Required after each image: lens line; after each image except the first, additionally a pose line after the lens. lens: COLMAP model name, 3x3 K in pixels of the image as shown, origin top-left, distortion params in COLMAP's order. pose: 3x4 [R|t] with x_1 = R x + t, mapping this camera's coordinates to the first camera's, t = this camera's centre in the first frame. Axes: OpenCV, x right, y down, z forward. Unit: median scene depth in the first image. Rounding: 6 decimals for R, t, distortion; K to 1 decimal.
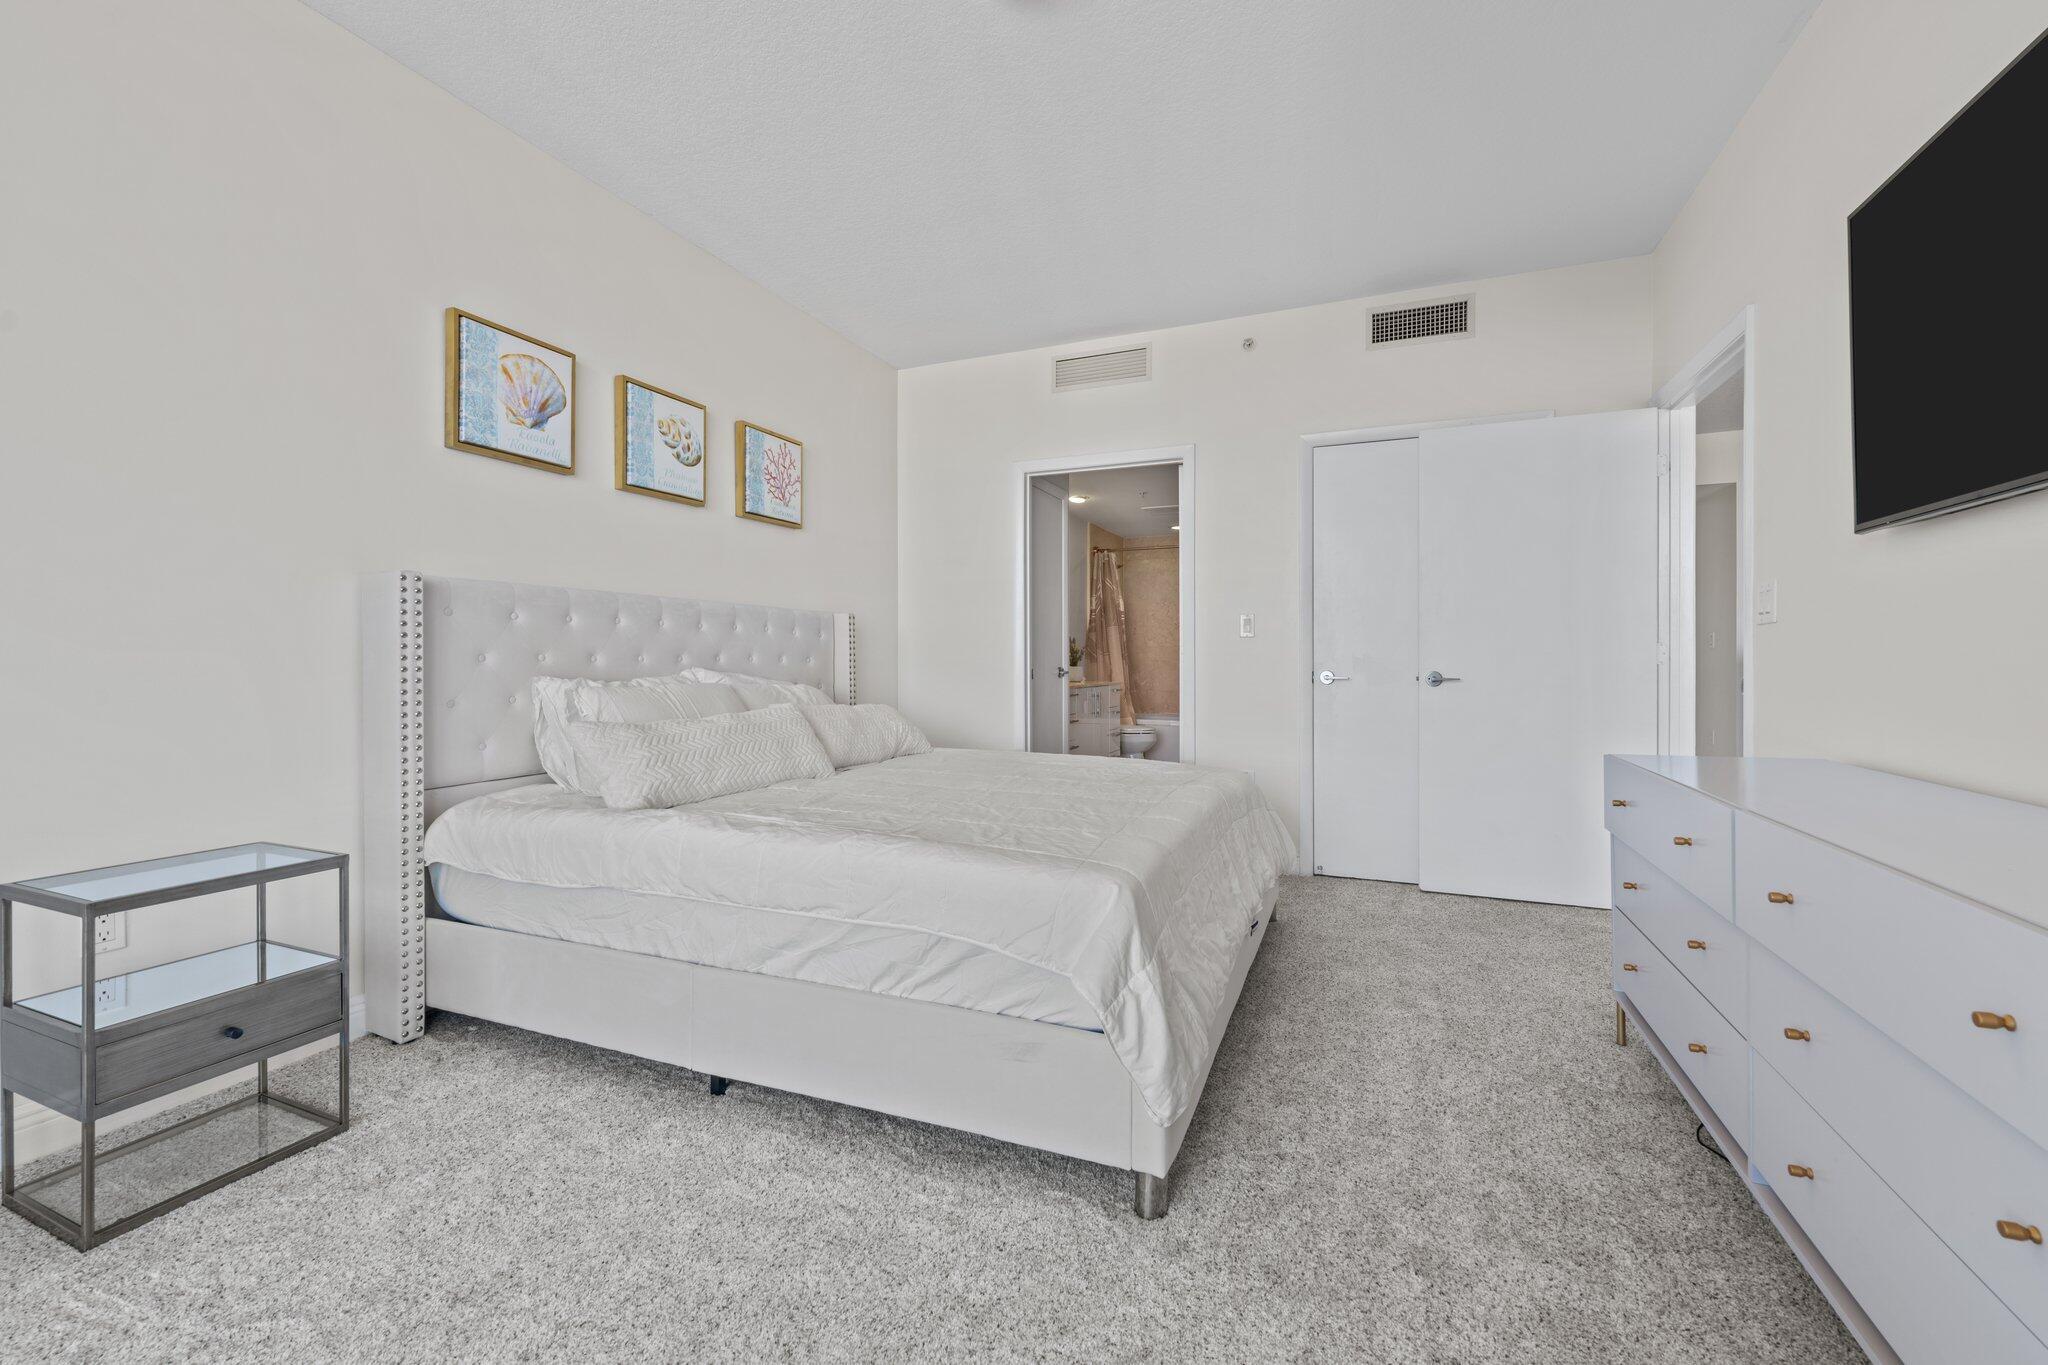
lens RADIAL K [[838.3, 0, 1030.5], [0, 838.3, 668.7], [0, 0, 1]] dist [-0.001062, -0.001250]
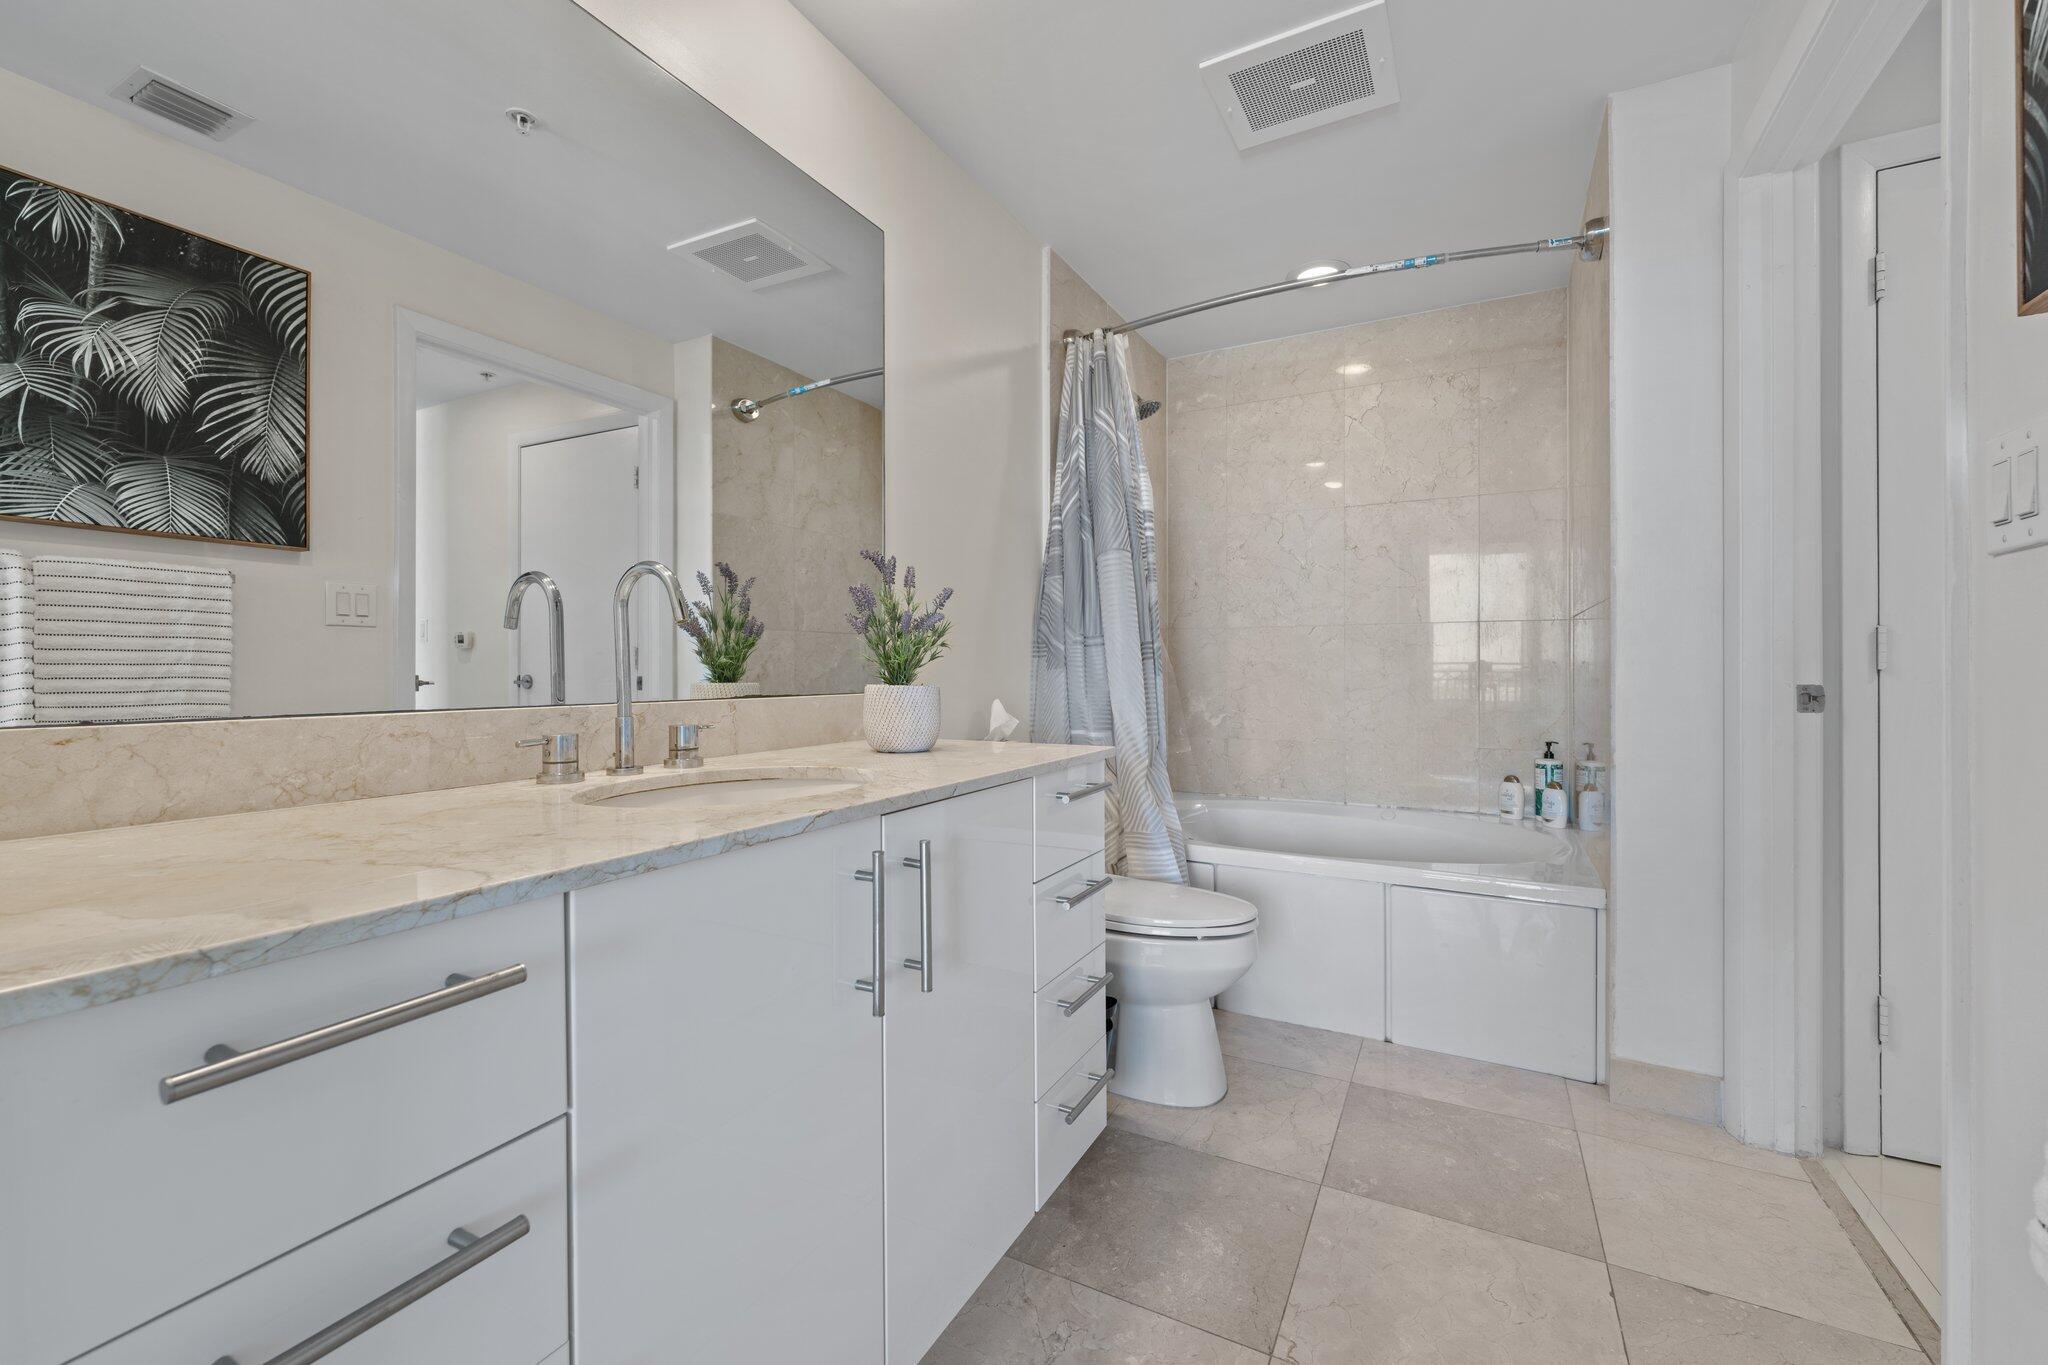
lens RADIAL K [[838.3, 0, 1018.7], [0, 838.3, 680.0], [0, 0, 1]] dist [-0.001062, -0.001250]
pose [[0.996102, -0.005063, -0.088066, 0.088307], [0.004698, 0.999980, -0.004342, -0.003312], [0.088086, 0.003911, 0.996105, 0.678151]]
